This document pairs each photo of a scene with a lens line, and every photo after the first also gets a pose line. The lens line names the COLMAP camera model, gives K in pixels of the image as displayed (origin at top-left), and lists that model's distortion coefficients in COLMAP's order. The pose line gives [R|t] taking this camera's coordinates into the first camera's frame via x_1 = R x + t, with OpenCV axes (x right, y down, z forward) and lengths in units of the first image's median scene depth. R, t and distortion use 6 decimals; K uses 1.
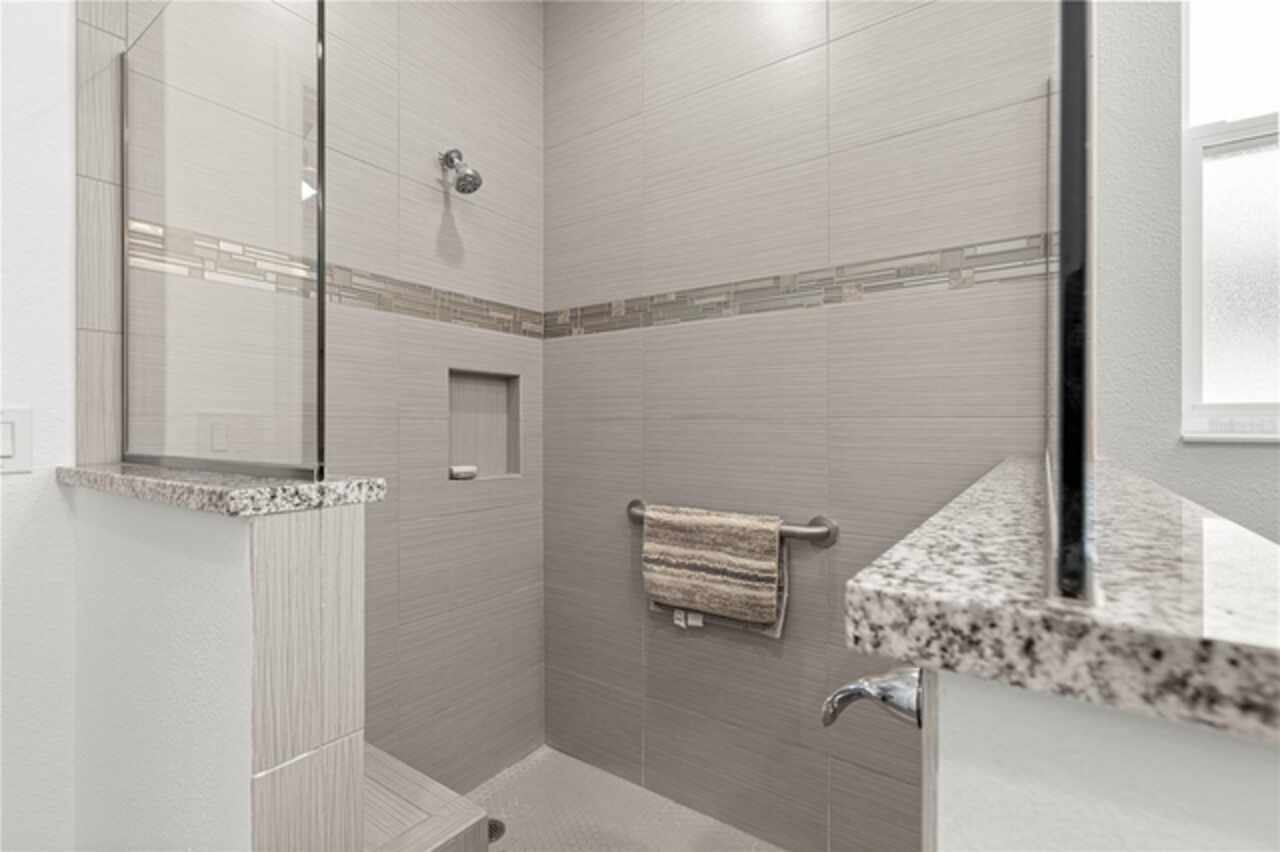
lens RADIAL K [[573.9, 0, 641.1], [0, 573.9, 426.1], [0, 0, 1]] dist [0.003613, -0.001297]
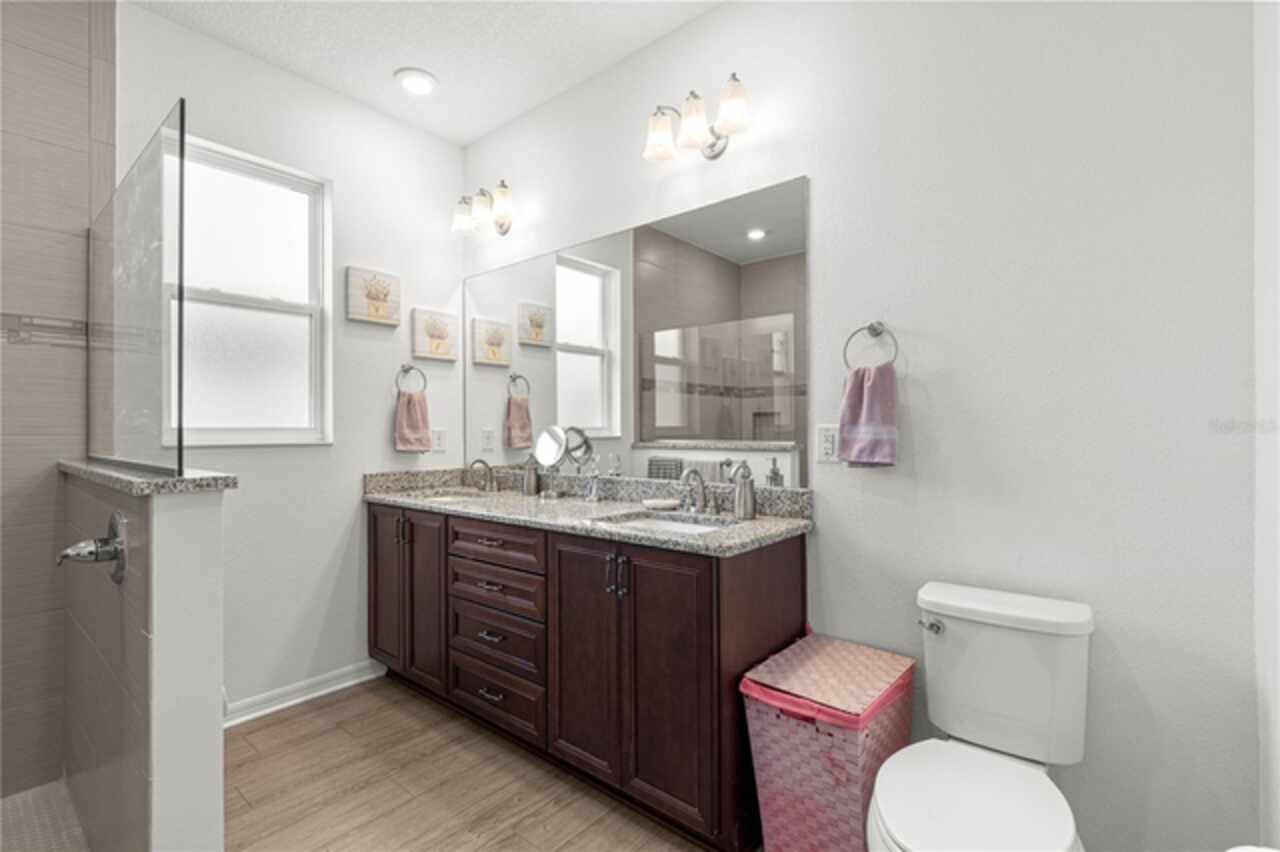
lens RADIAL K [[573.9, 0, 640.9], [0, 573.9, 428.7], [0, 0, 1]] dist [0.003613, -0.001297]
pose [[0.085464, 0.001602, 0.996340, -0.791561], [0.004862, 0.999986, -0.002025, -0.025222], [-0.996329, 0.005017, 0.085455, -0.704446]]
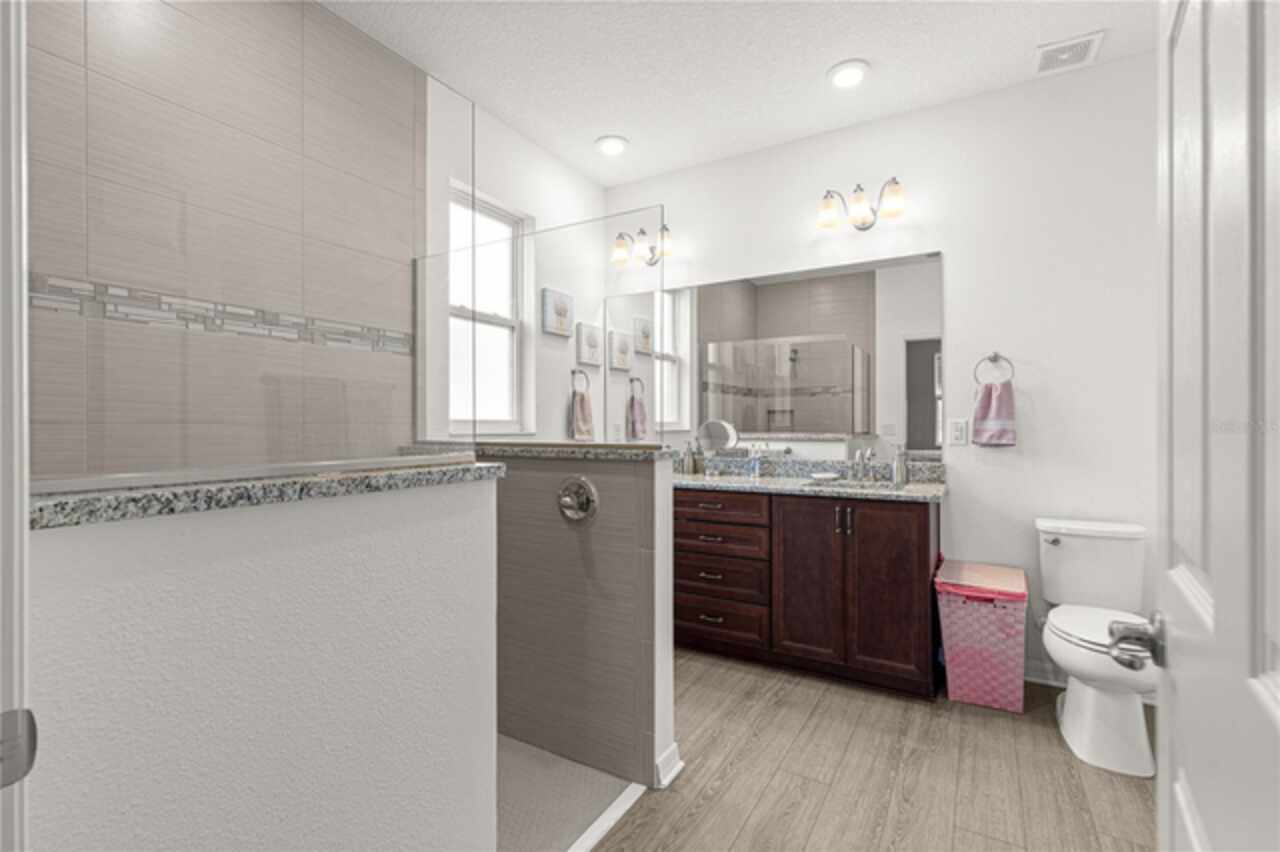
lens RADIAL K [[573.9, 0, 636.8], [0, 573.9, 426.0], [0, 0, 1]] dist [0.003613, -0.001297]
pose [[-0.081603, 0.000272, 0.996665, -1.408628], [0.000645, 1.000000, -0.000220, -0.012049], [-0.996665, 0.000625, -0.081604, 0.392013]]
